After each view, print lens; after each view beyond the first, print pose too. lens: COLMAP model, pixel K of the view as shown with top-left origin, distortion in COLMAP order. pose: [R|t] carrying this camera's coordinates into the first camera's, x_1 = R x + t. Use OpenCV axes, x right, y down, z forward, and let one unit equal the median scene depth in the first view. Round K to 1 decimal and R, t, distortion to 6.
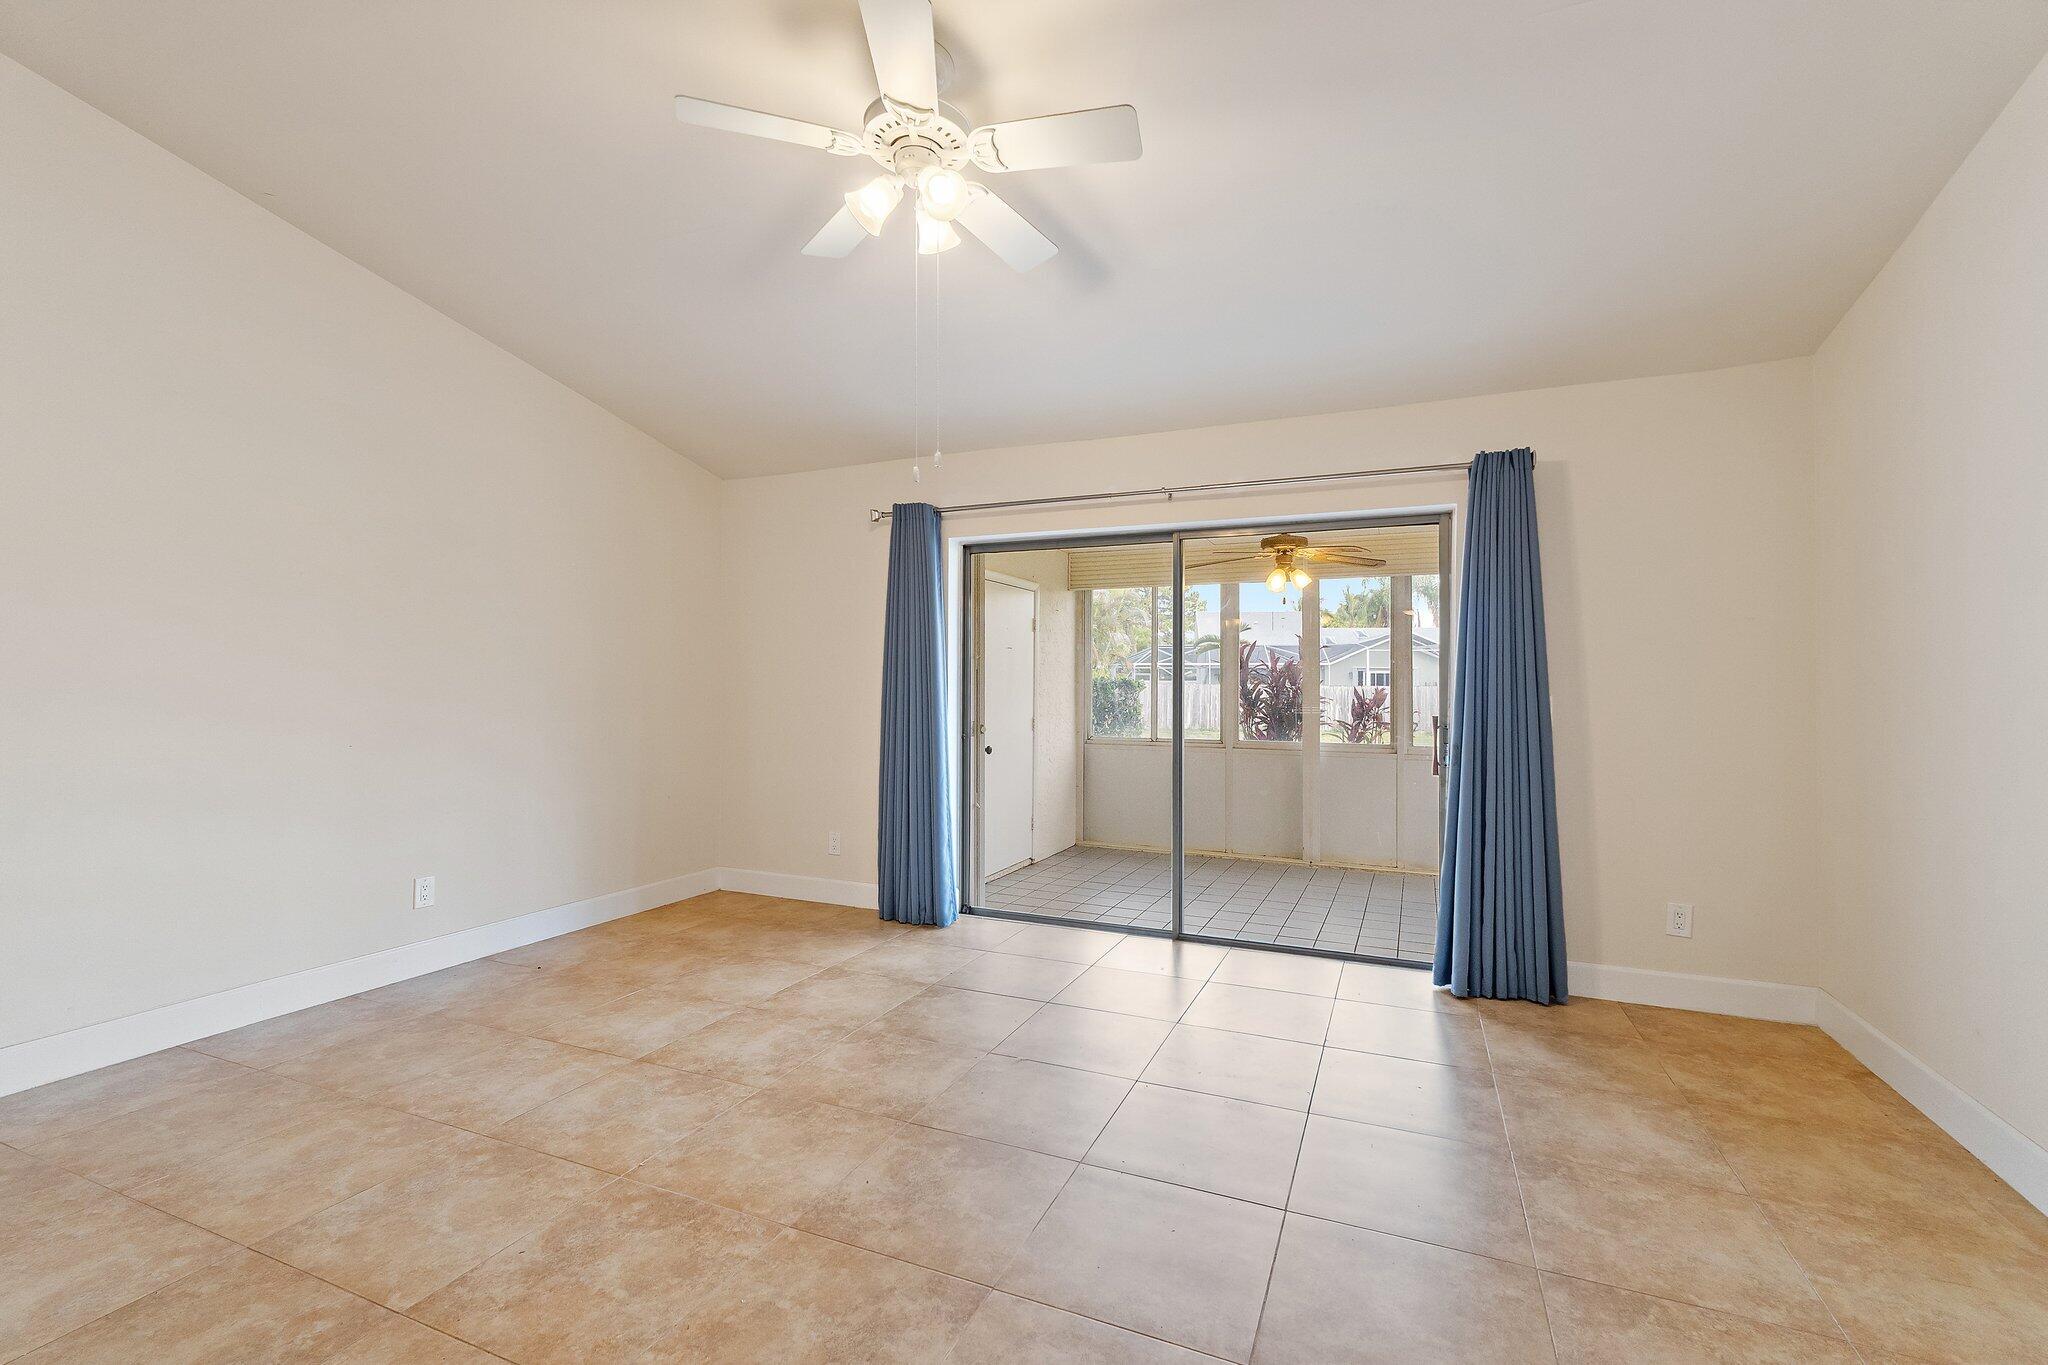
lens RADIAL K [[871.5, 0, 1024.0], [0, 871.5, 682.5], [0, 0, 1]] dist [0.008756, 0.000017]
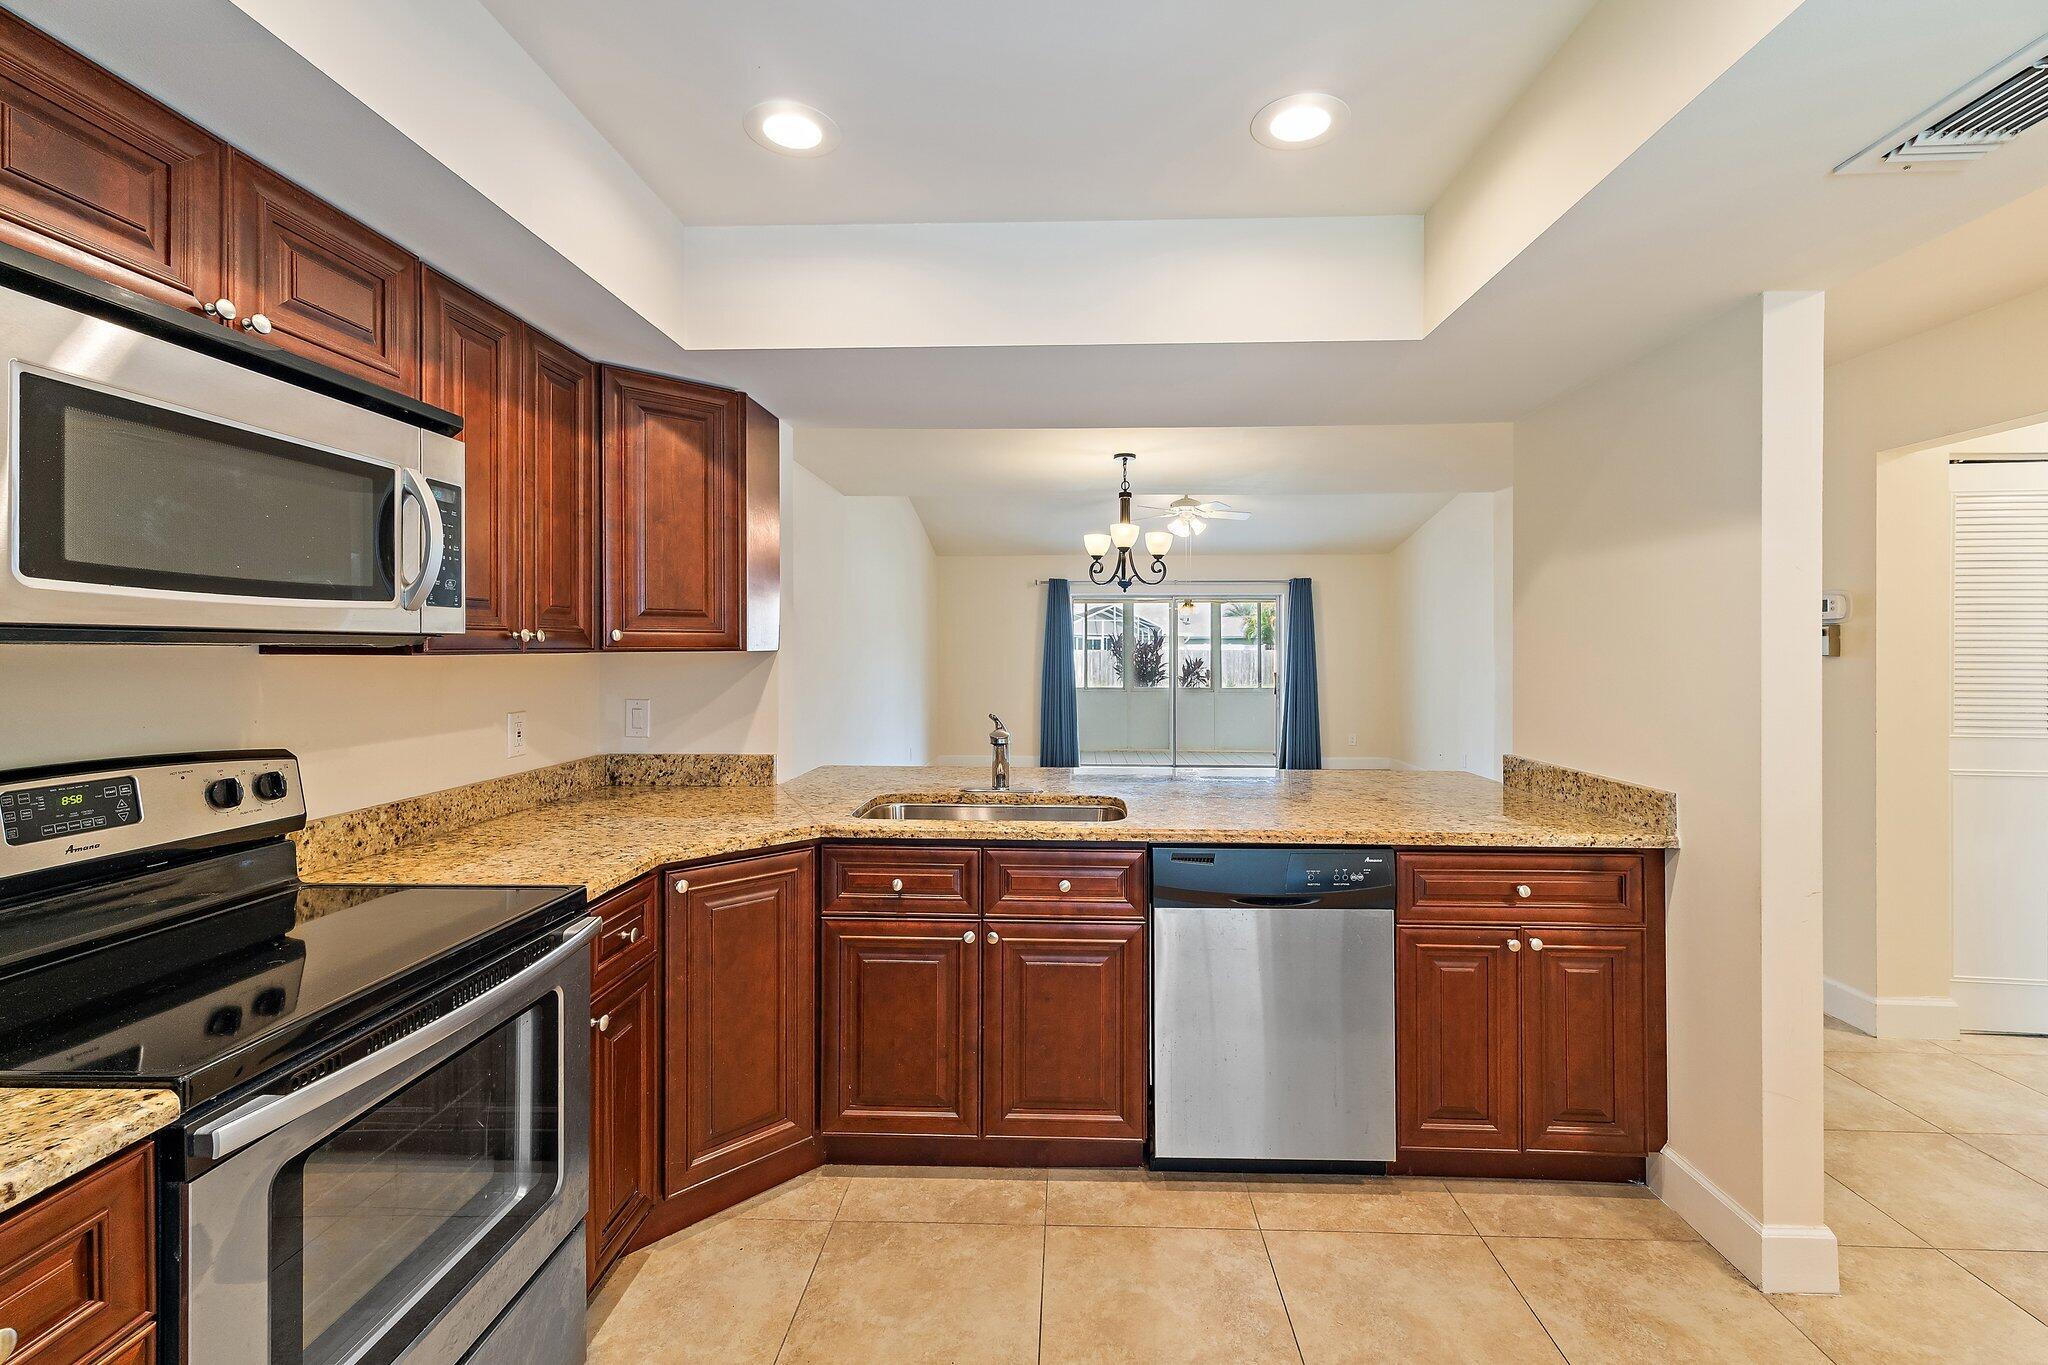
lens RADIAL K [[883.2, 0, 1038.7], [0, 883.2, 646.8], [0, 0, 1]] dist [0.002140, 0.000093]
pose [[0.932462, -0.001442, 0.361264, -1.946910], [-0.000677, 0.999983, 0.005739, -0.083732], [-0.361267, -0.005595, 0.932446, -2.071387]]
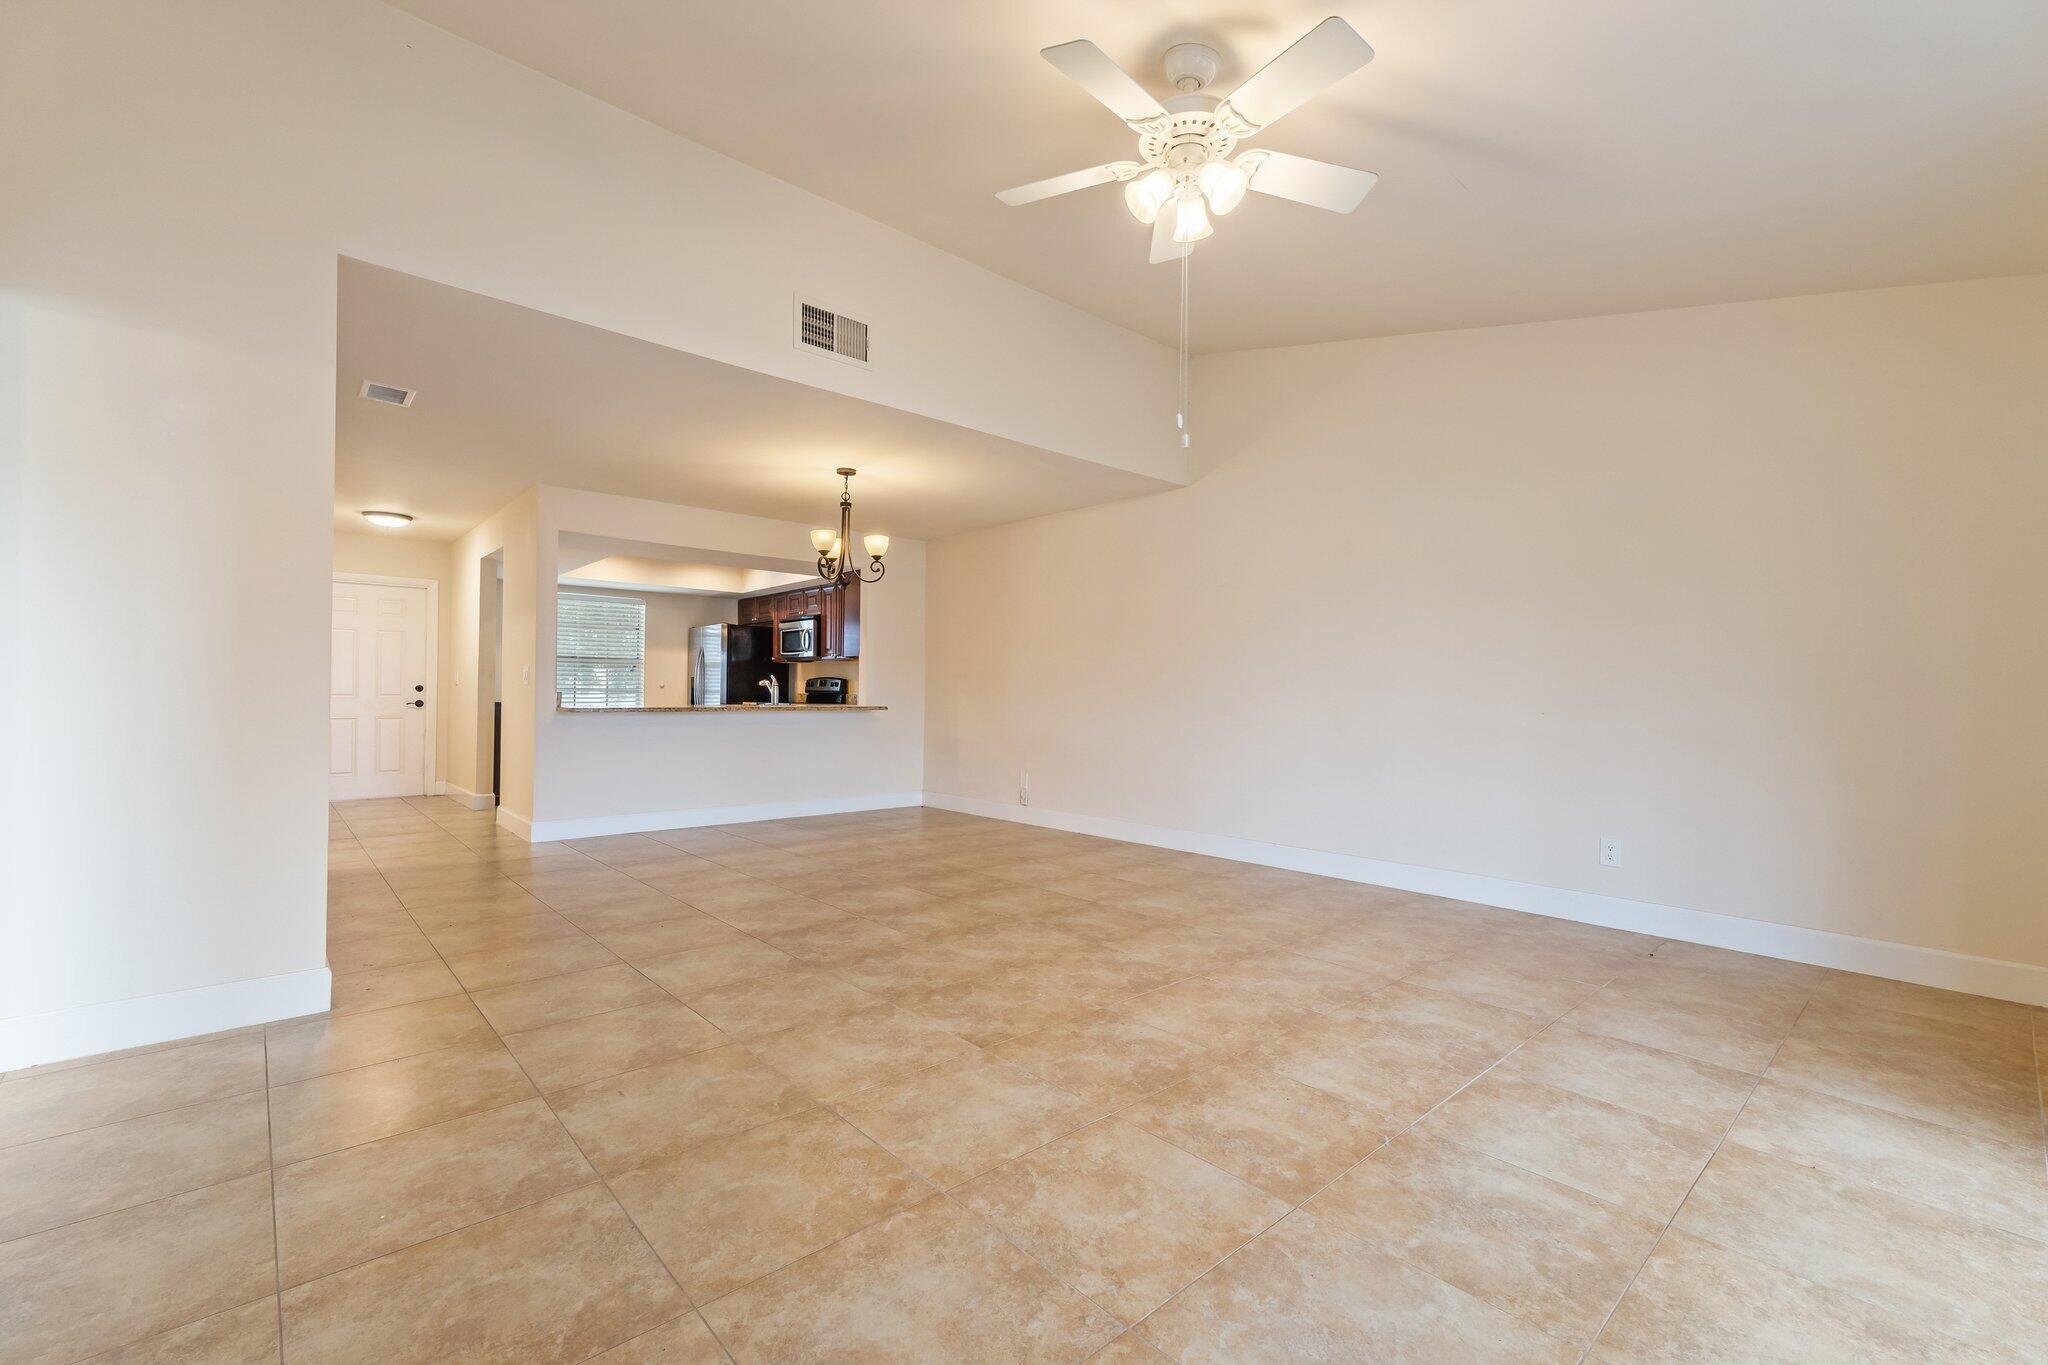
lens RADIAL K [[865.4, 0, 1034.2], [0, 865.4, 712.1], [0, 0, 1]] dist [0.001459, 0.000067]
pose [[-0.411756, 0.008960, -0.911250, 0.752285], [-0.010364, 0.999841, 0.014514, 0.077968], [0.911235, 0.015420, -0.411598, 1.029122]]
